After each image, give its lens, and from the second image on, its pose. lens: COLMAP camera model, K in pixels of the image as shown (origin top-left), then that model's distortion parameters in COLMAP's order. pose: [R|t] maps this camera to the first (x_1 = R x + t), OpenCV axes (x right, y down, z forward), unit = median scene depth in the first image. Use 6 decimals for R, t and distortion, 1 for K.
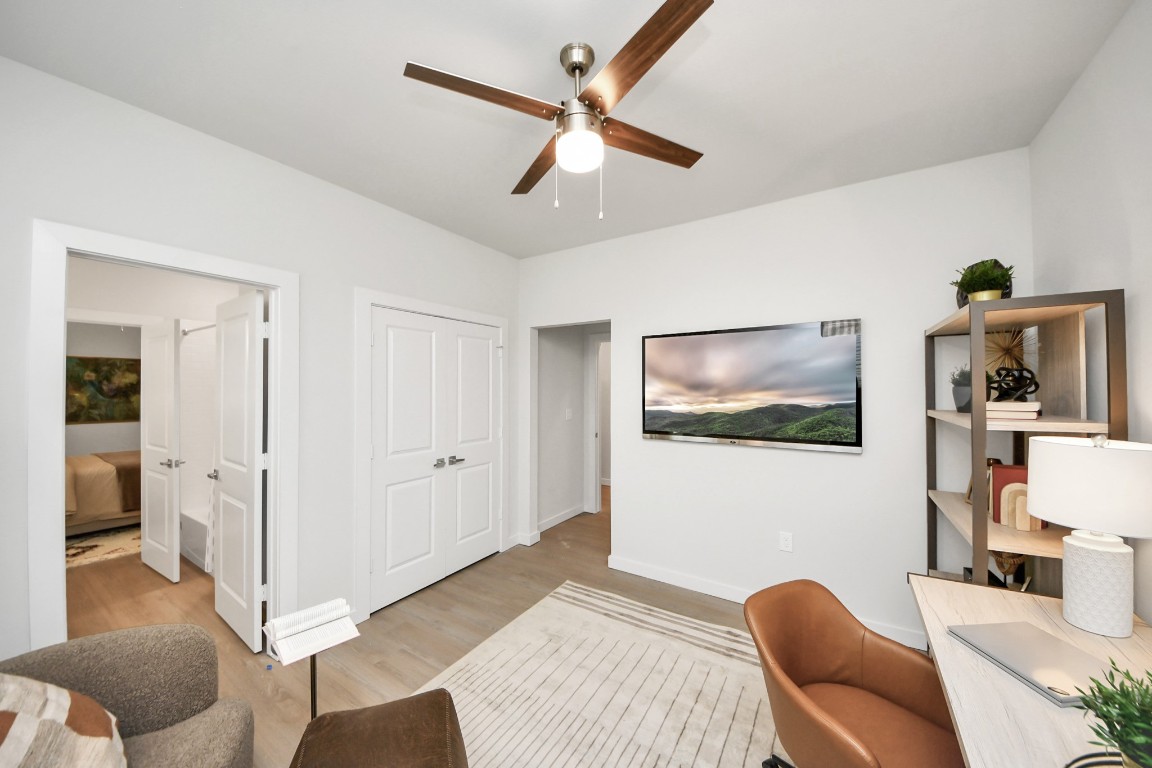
lens RADIAL K [[428.3, 0, 567.1], [0, 428.3, 388.4], [0, 0, 1]] dist [-0.002637, -0.000236]
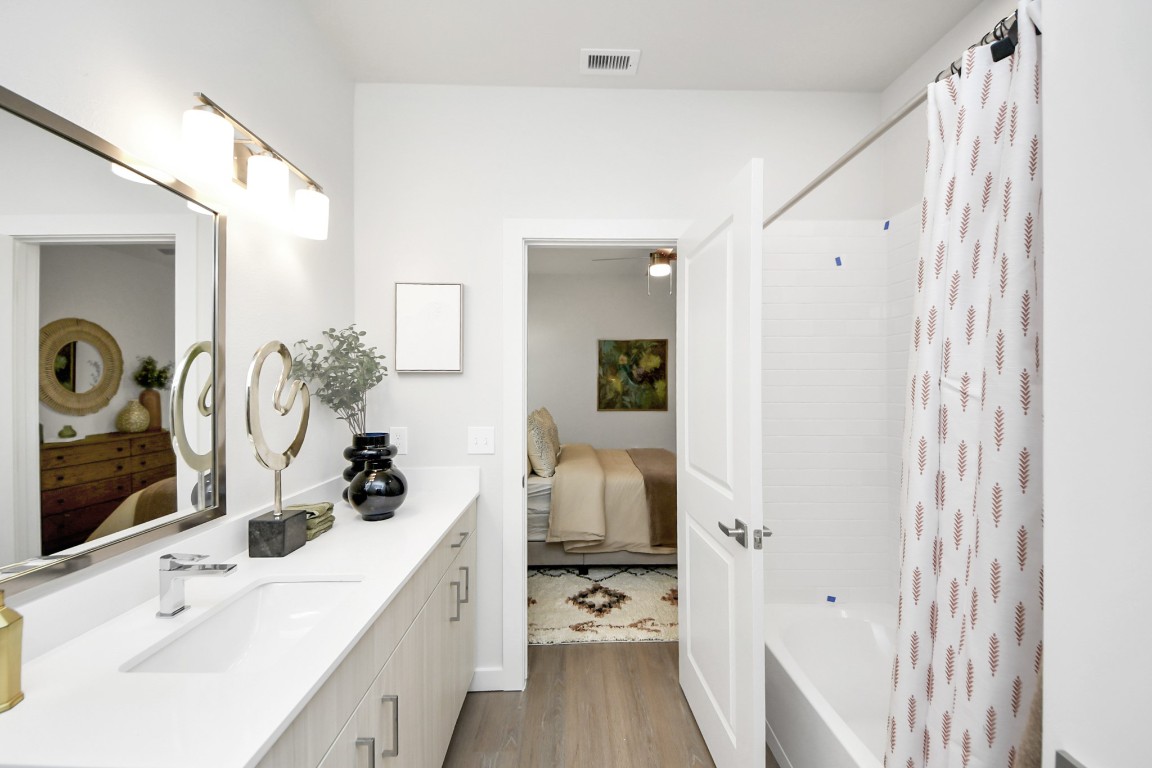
lens RADIAL K [[428.3, 0, 573.5], [0, 428.3, 387.8], [0, 0, 1]] dist [-0.002637, -0.000236]
pose [[0.560897, -0.000577, -0.827885, -0.419323], [0.009504, 0.999938, 0.005742, 0.024863], [0.827831, -0.011089, 0.560868, 0.397855]]
